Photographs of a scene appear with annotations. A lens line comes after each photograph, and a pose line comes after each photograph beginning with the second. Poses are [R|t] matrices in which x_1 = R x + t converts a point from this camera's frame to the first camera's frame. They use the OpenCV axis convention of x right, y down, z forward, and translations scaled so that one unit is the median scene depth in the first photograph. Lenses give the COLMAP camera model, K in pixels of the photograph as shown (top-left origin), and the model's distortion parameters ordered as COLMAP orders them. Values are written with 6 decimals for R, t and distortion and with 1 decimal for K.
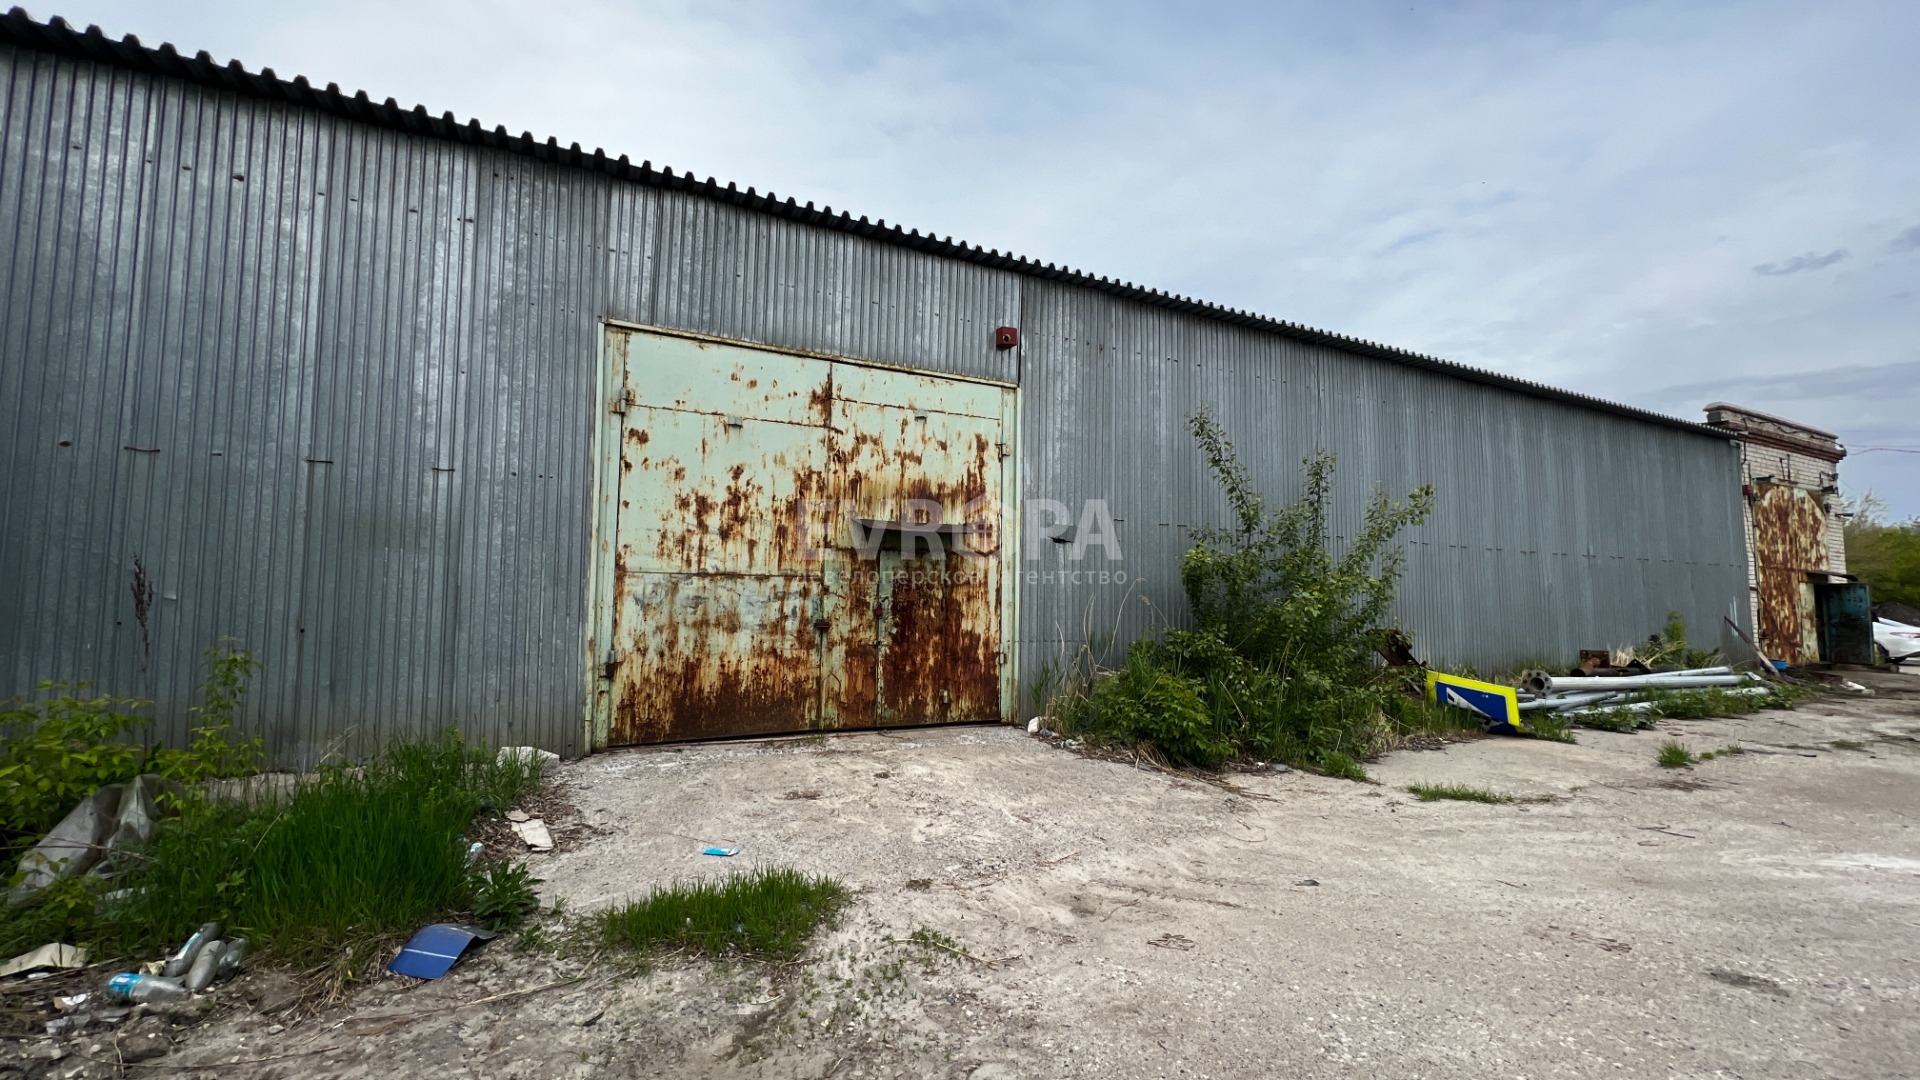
lens RADIAL K [[777.2, 0, 960.4], [0, 777.2, 542.8], [0, 0, 1]] dist [0.004799, 0.000318]
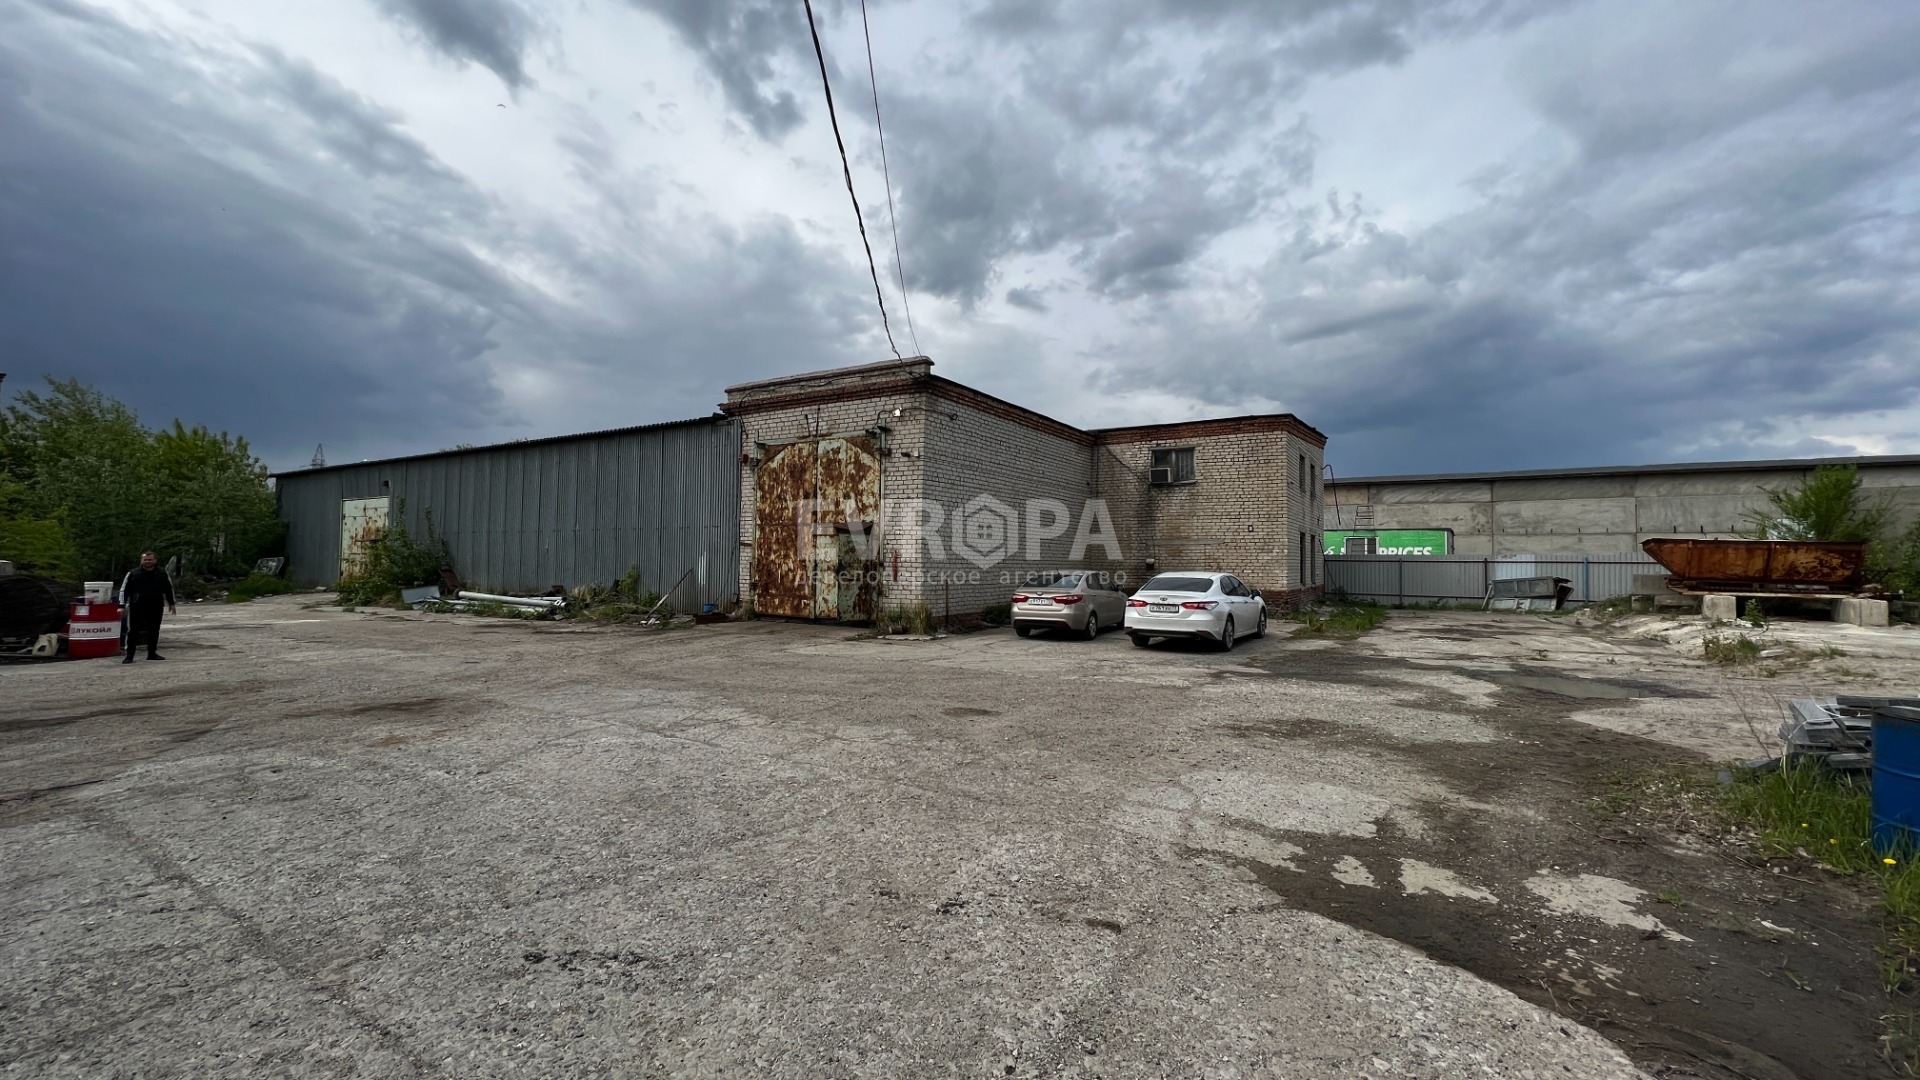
lens RADIAL K [[777.2, 0, 959.9], [0, 777.2, 544.9], [0, 0, 1]] dist [0.004799, 0.000318]
pose [[0.516602, -0.030418, -0.855685, 2.087323], [0.056517, 0.998401, -0.001371, 0.076247], [0.854358, -0.047653, 0.517495, 0.659480]]
